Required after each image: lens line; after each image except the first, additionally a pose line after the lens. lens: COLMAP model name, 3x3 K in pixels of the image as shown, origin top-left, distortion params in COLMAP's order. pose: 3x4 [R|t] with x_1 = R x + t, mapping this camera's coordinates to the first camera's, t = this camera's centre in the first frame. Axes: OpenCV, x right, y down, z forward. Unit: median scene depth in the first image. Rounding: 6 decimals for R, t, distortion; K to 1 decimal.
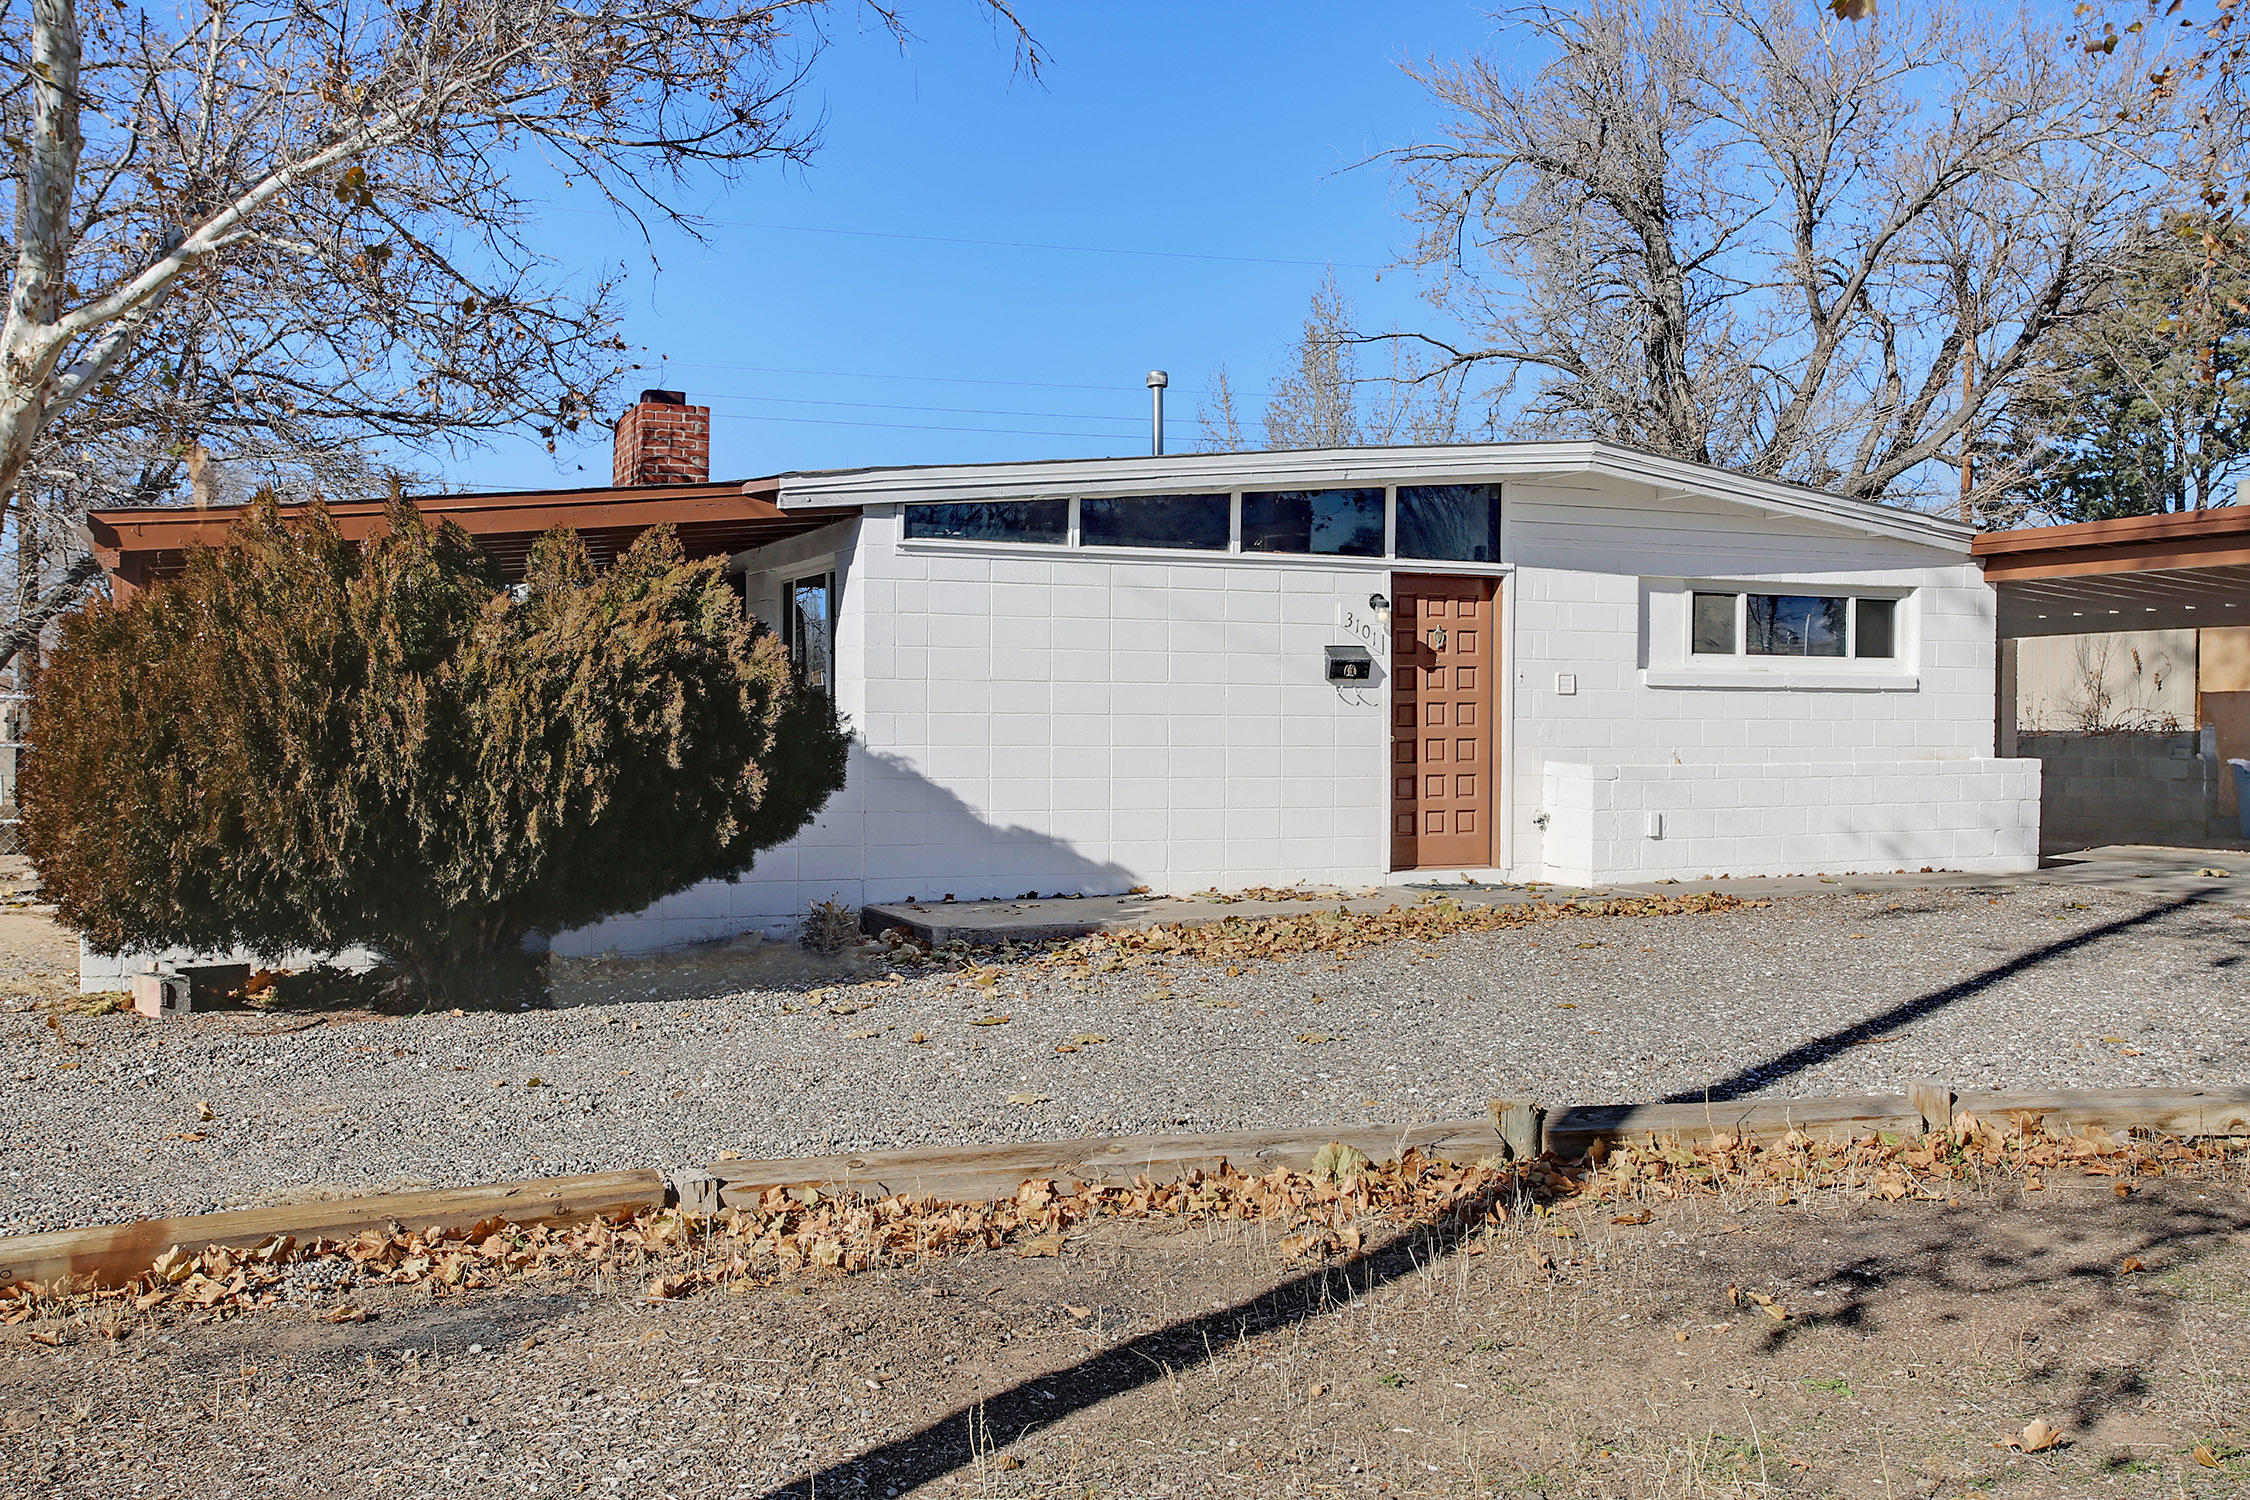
lens RADIAL K [[2139.9, 0, 1125.0], [0, 2139.9, 747.2], [0, 0, 1]] dist [0.008739, 0.000000]
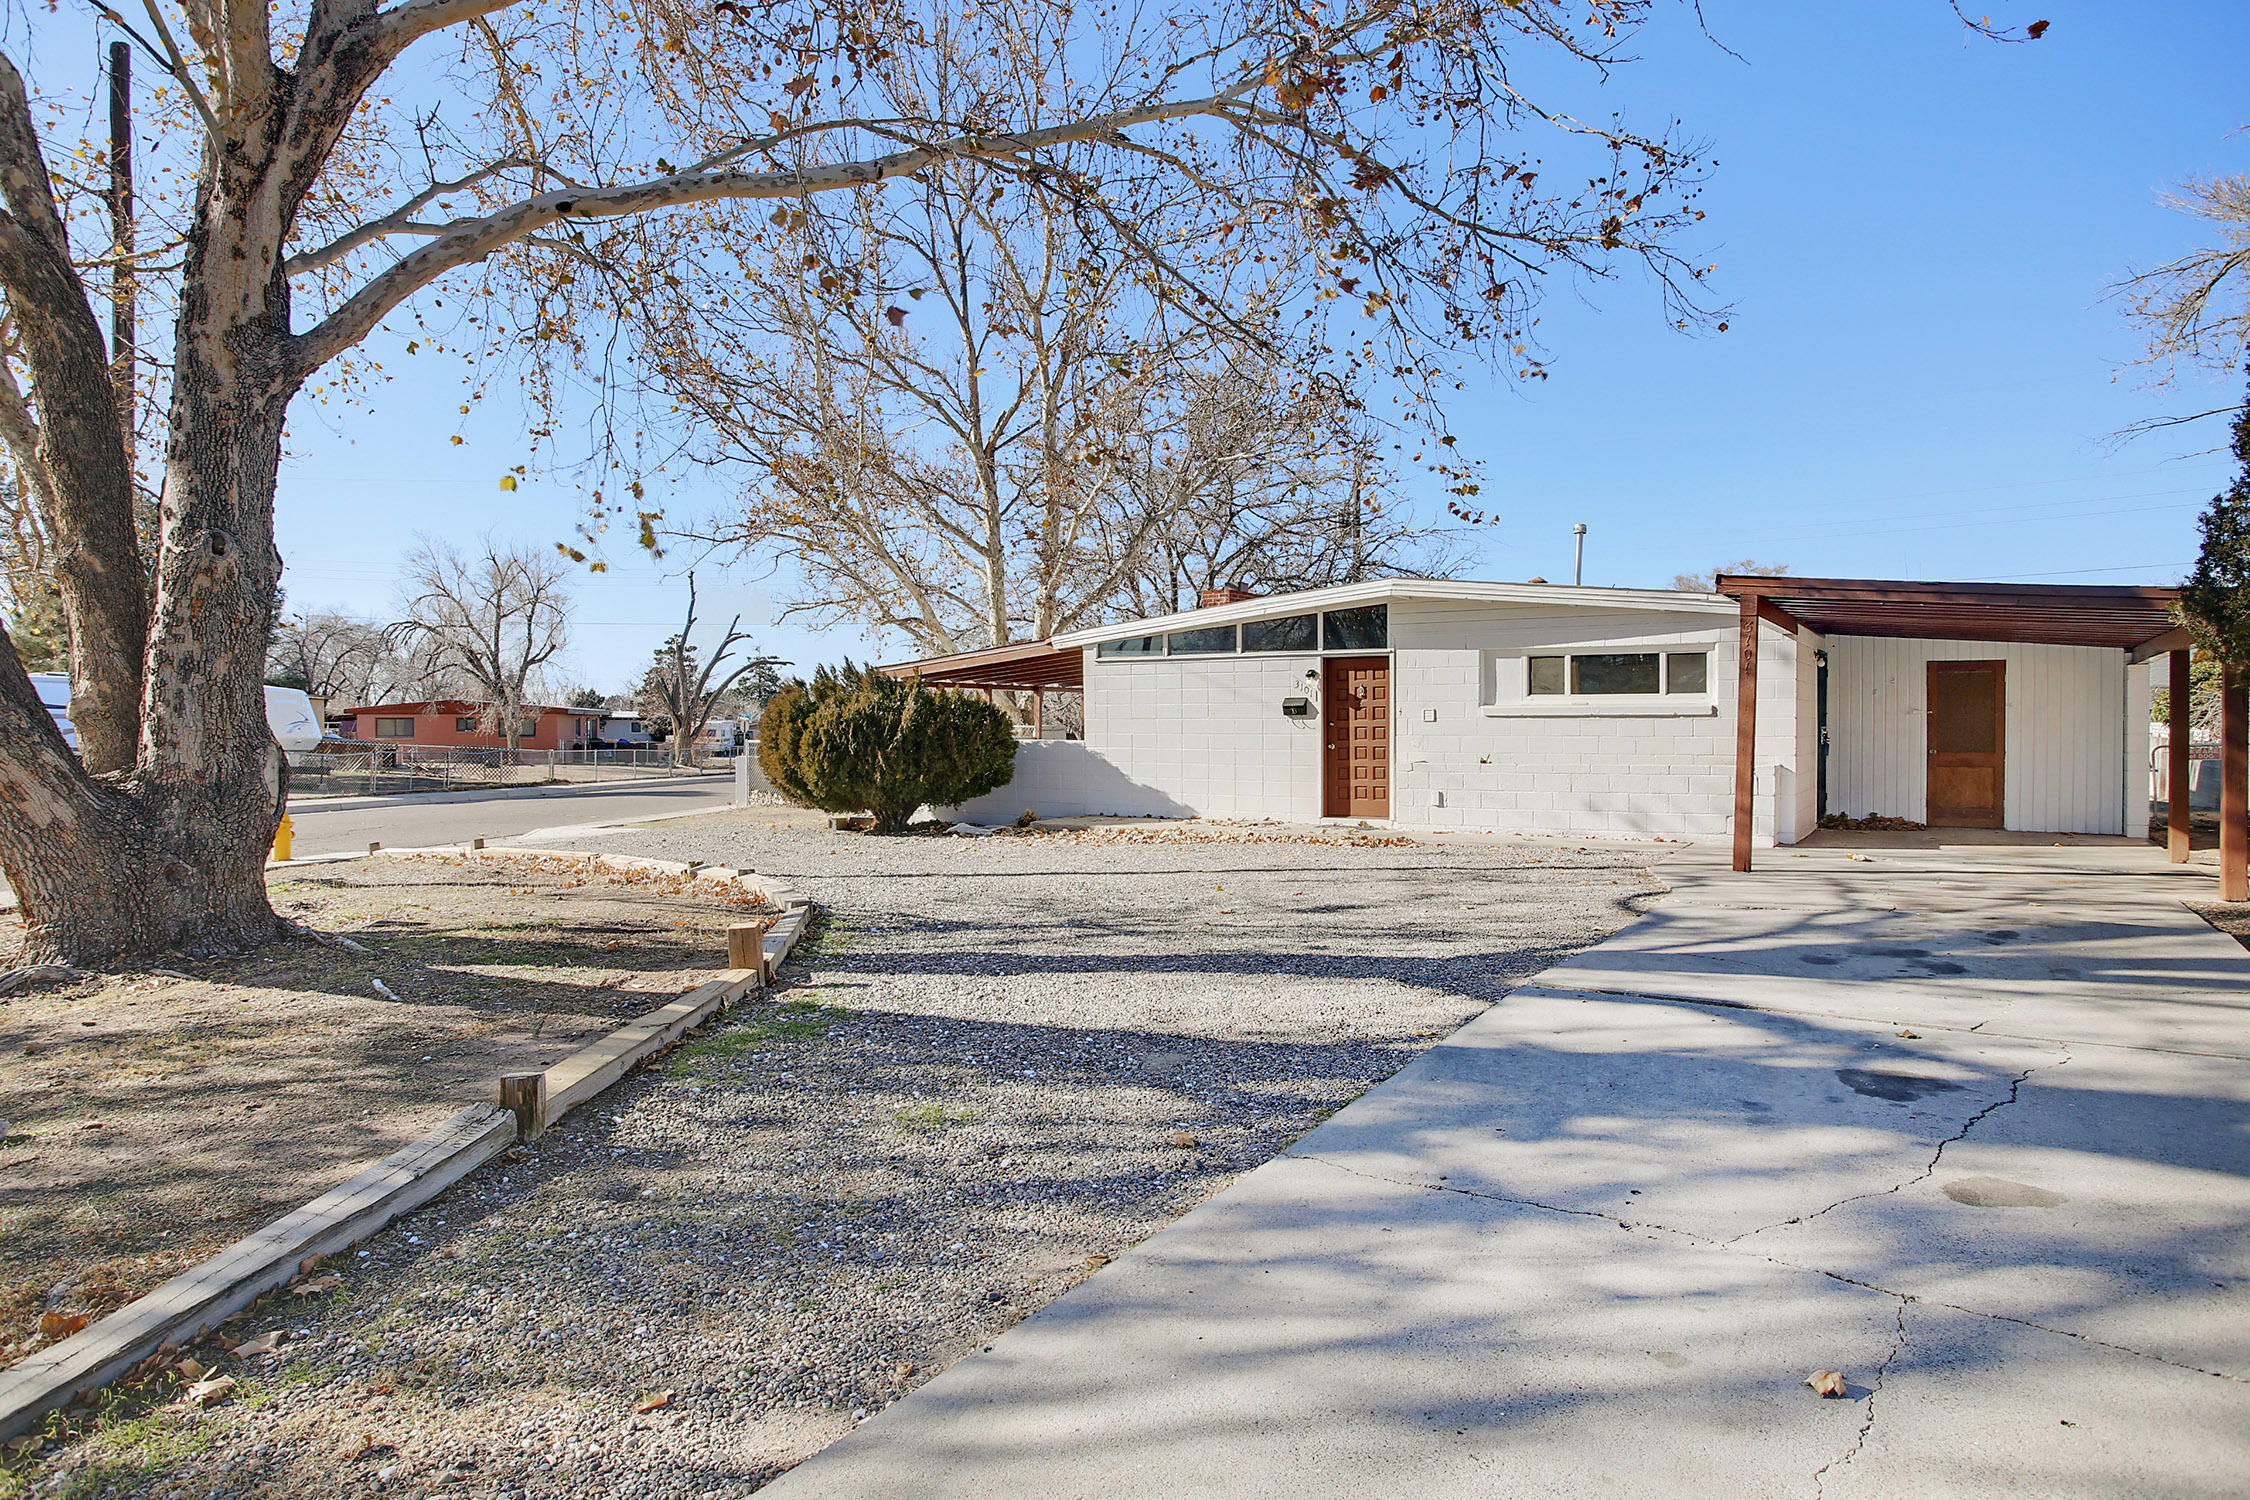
lens RADIAL K [[1359.6, 0, 1122.7], [0, 1359.6, 750.6], [0, 0, 1]] dist [-0.001089, -0.000029]
pose [[0.543101, 0.003720, -0.839659, 1.027442], [-0.014714, 0.999879, -0.005087, 0.008295], [0.839539, 0.015118, 0.543090, 0.203660]]
